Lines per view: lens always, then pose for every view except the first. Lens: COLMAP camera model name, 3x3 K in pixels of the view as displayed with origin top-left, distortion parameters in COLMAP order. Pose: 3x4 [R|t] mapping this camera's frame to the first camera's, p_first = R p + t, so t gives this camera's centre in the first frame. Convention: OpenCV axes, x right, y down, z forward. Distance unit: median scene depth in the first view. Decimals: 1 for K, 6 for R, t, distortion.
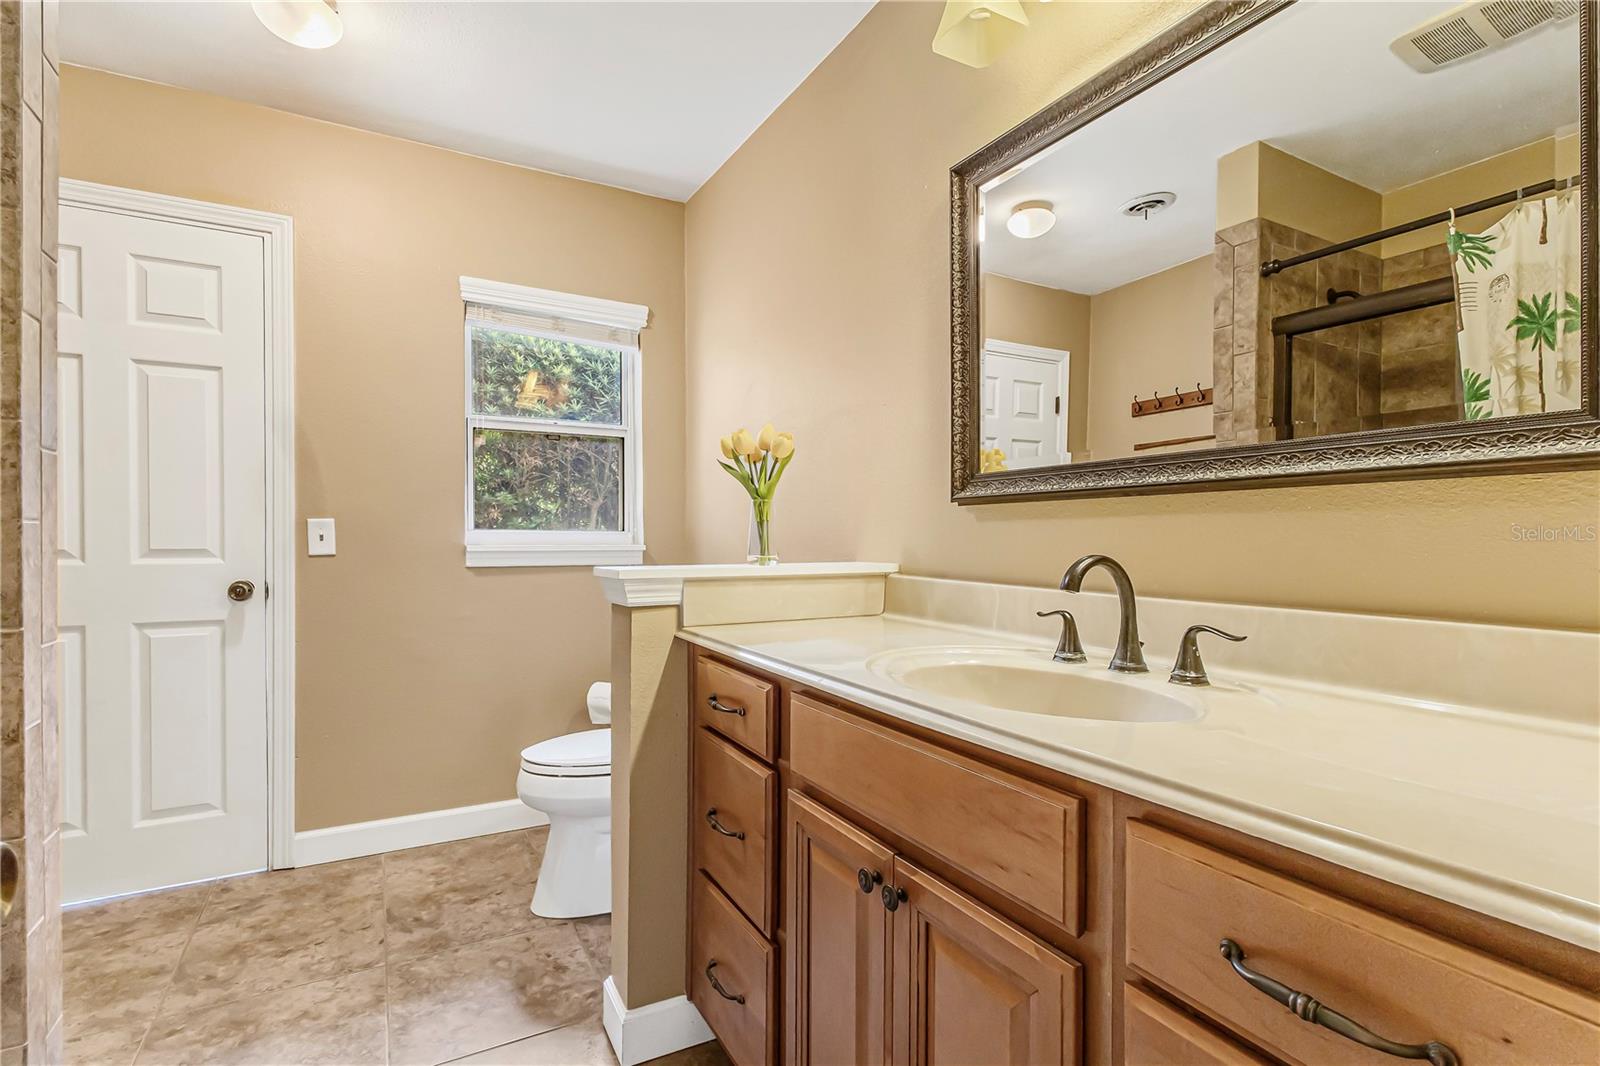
lens RADIAL K [[749.5, 0, 793.8], [0, 749.5, 538.0], [0, 0, 1]] dist [-0.002633, 0.003959]
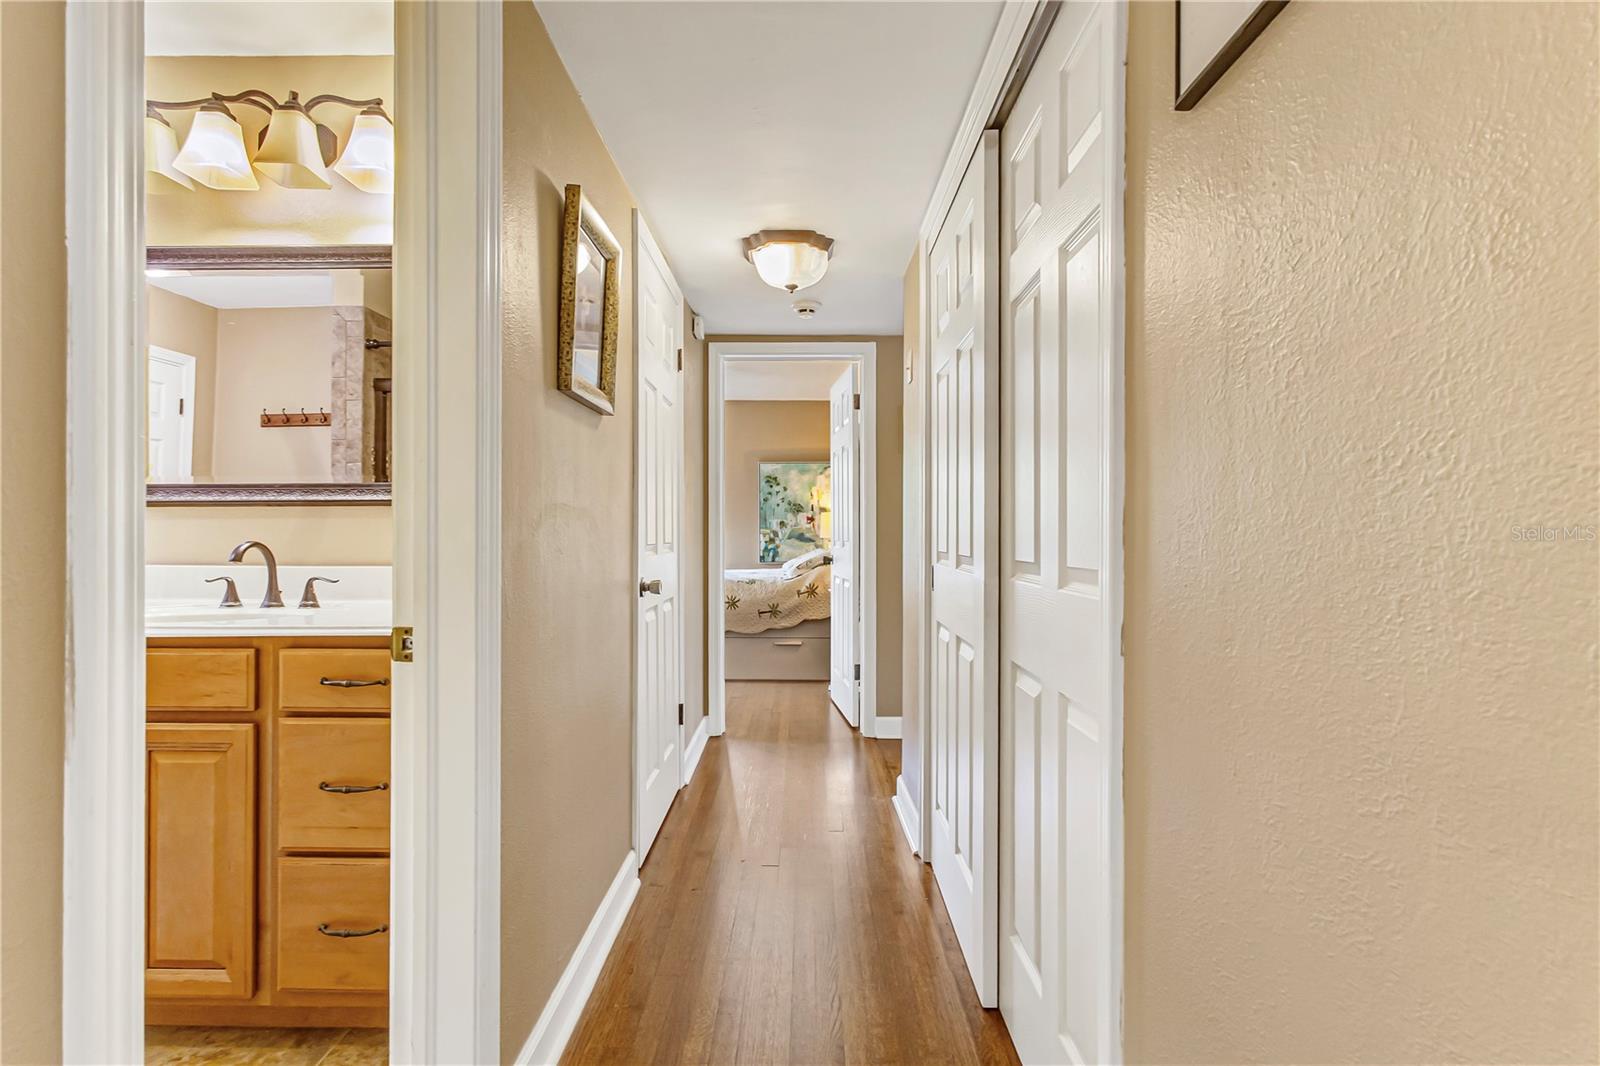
lens RADIAL K [[749.5, 0, 792.5], [0, 749.5, 531.7], [0, 0, 1]] dist [-0.002633, 0.003959]
pose [[0.496250, 0.000346, 0.868179, -0.435736], [0.000997, 0.999999, -0.000969, 0.002862], [-0.868179, 0.001347, 0.496249, -0.854522]]
